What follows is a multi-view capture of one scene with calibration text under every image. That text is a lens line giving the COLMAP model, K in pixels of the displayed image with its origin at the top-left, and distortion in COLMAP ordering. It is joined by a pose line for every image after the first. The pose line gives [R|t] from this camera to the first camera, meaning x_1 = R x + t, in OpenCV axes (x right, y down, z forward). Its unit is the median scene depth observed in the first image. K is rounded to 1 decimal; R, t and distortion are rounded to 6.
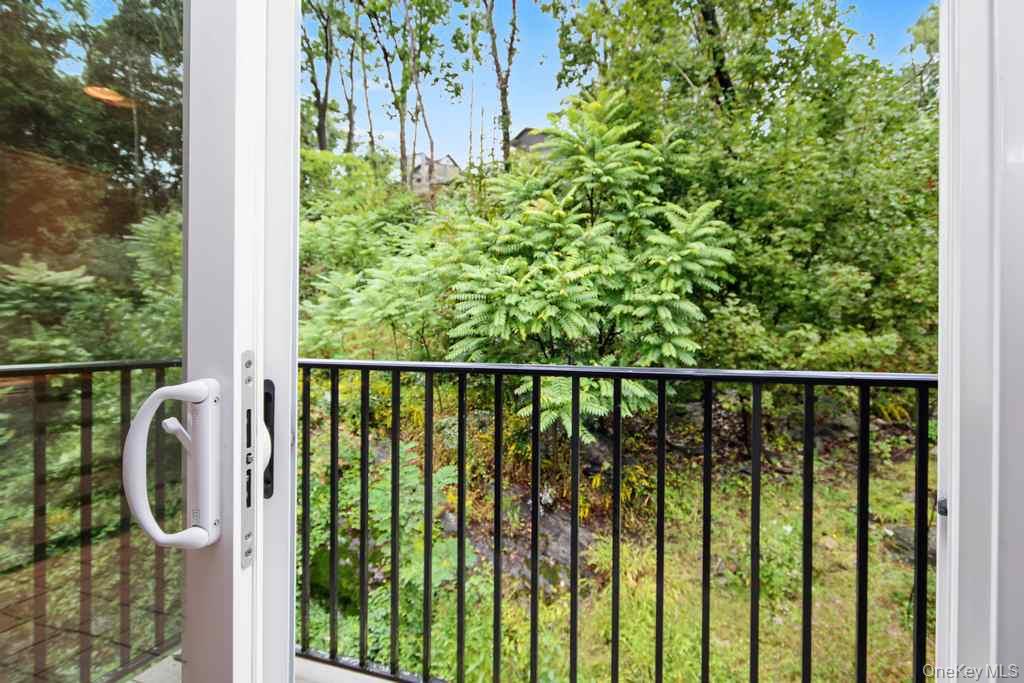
lens RADIAL K [[527.0, 0, 506.2], [0, 527.0, 333.8], [0, 0, 1]] dist [-0.002919, 0.000415]
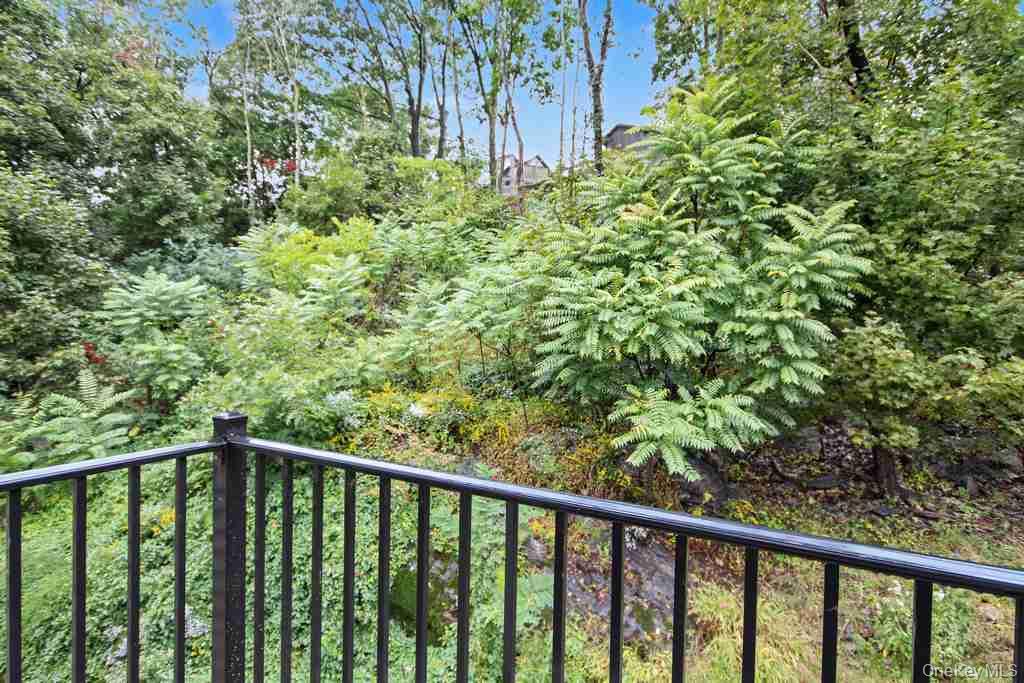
lens RADIAL K [[527.0, 0, 505.7], [0, 527.0, 341.5], [0, 0, 1]] dist [-0.002919, 0.000415]
pose [[0.986451, 0.015869, -0.163285, -0.009013], [-0.013827, 0.999811, 0.013635, -0.025645], [0.163471, -0.011192, 0.986485, 0.059560]]
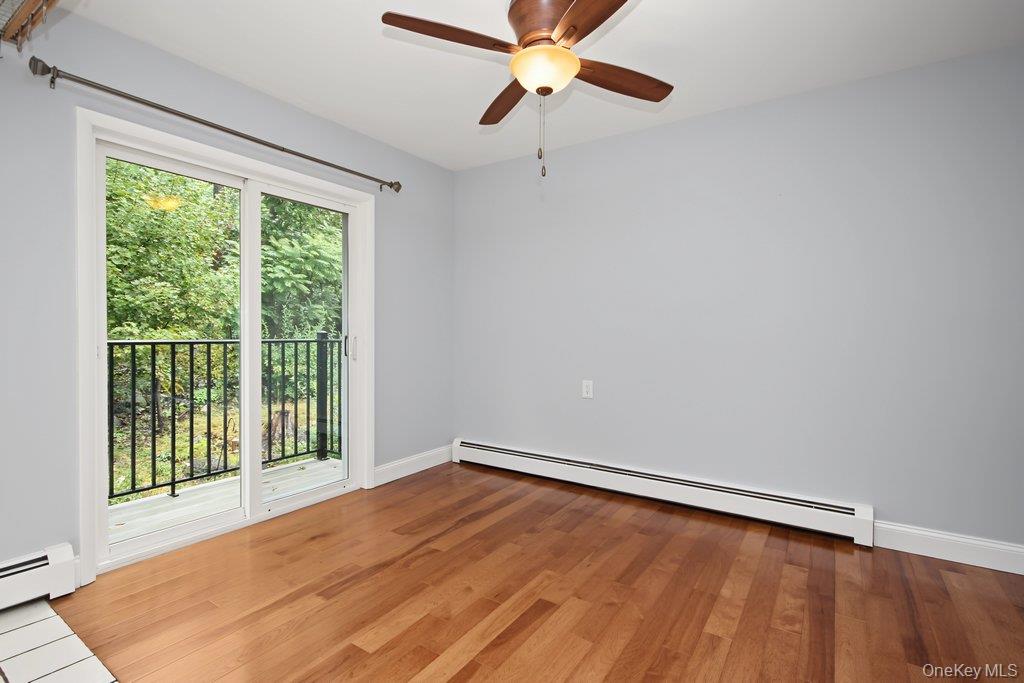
lens RADIAL K [[481.0, 0, 520.4], [0, 481.0, 338.0], [0, 0, 1]] dist [-0.004205, 0.000114]
pose [[0.221448, -0.009381, 0.975127, -0.331077], [-0.007229, 0.999910, 0.011261, 0.000472], [-0.975145, -0.009543, 0.221360, -0.181519]]
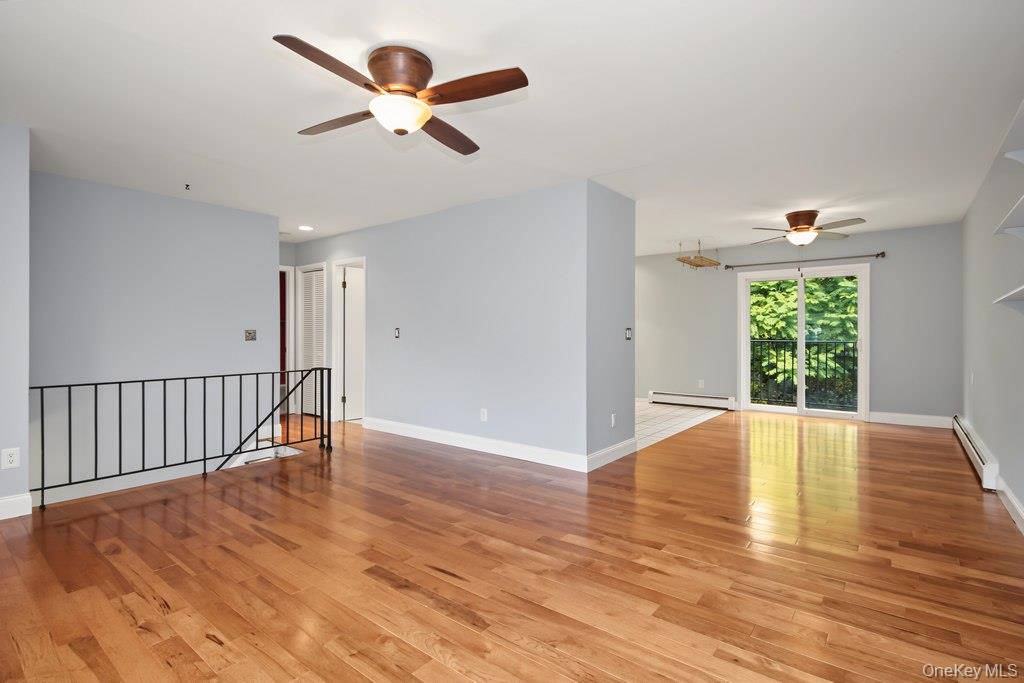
lens RADIAL K [[498.1, 0, 511.4], [0, 498.1, 337.0], [0, 0, 1]] dist [0.002933, 0.000795]
pose [[0.952012, 0.001439, -0.306056, -0.252381], [0.000275, 0.999985, 0.005554, -0.004011], [0.306060, -0.005372, 0.951997, -0.887961]]
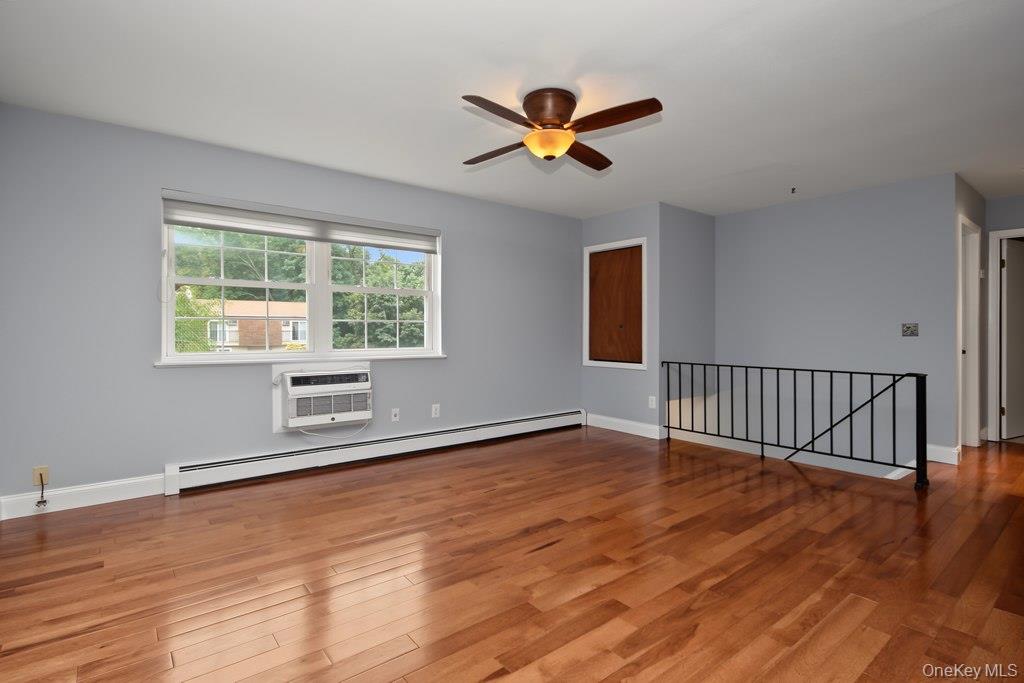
lens RADIAL K [[498.1, 0, 509.9], [0, 498.1, 331.1], [0, 0, 1]] dist [0.002933, 0.000795]
pose [[-0.516177, 0.001130, -0.856481, -0.091213], [0.000358, 0.999999, 0.001104, -0.002081], [0.856482, 0.000263, -0.516178, -0.471327]]
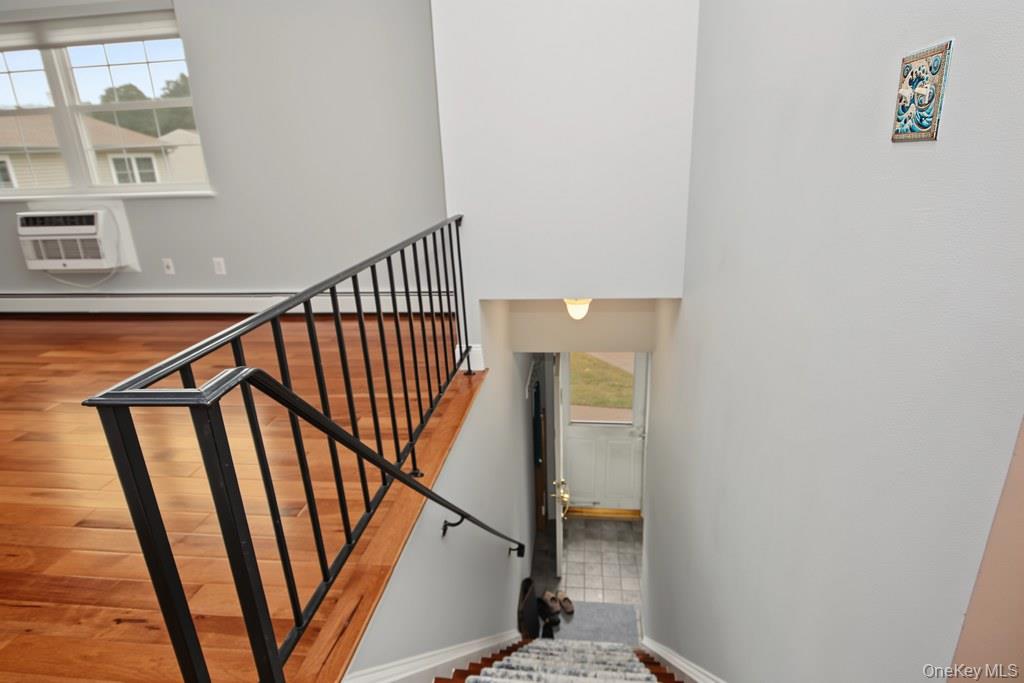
lens RADIAL K [[563.1, 0, 508.5], [0, 563.1, 344.6], [0, 0, 1]] dist [0.002034, -0.001777]
pose [[-0.971528, 0.114917, -0.207187, -0.689323], [0.041730, 0.943820, 0.327815, 0.002399], [0.233219, 0.309835, -0.921743, -0.291251]]
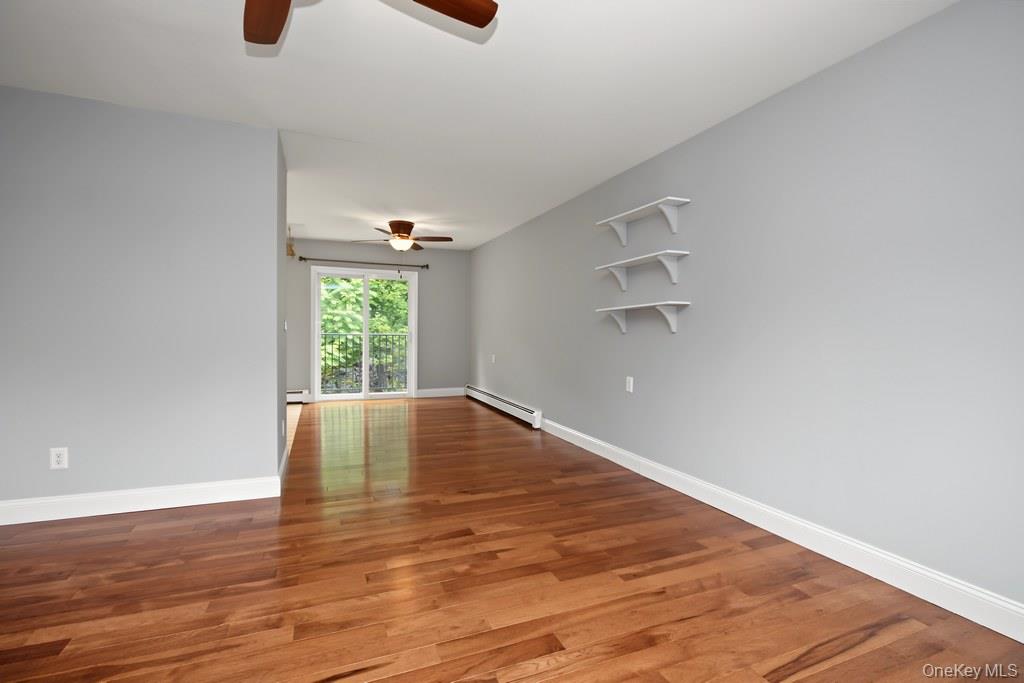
lens RADIAL K [[481.0, 0, 525.1], [0, 481.0, 339.1], [0, 0, 1]] dist [-0.004205, 0.000114]
pose [[0.724442, -0.004206, 0.689323, -0.459371], [-0.011146, 0.999779, 0.017814, -0.002020], [-0.689246, -0.020588, 0.724235, -0.805966]]
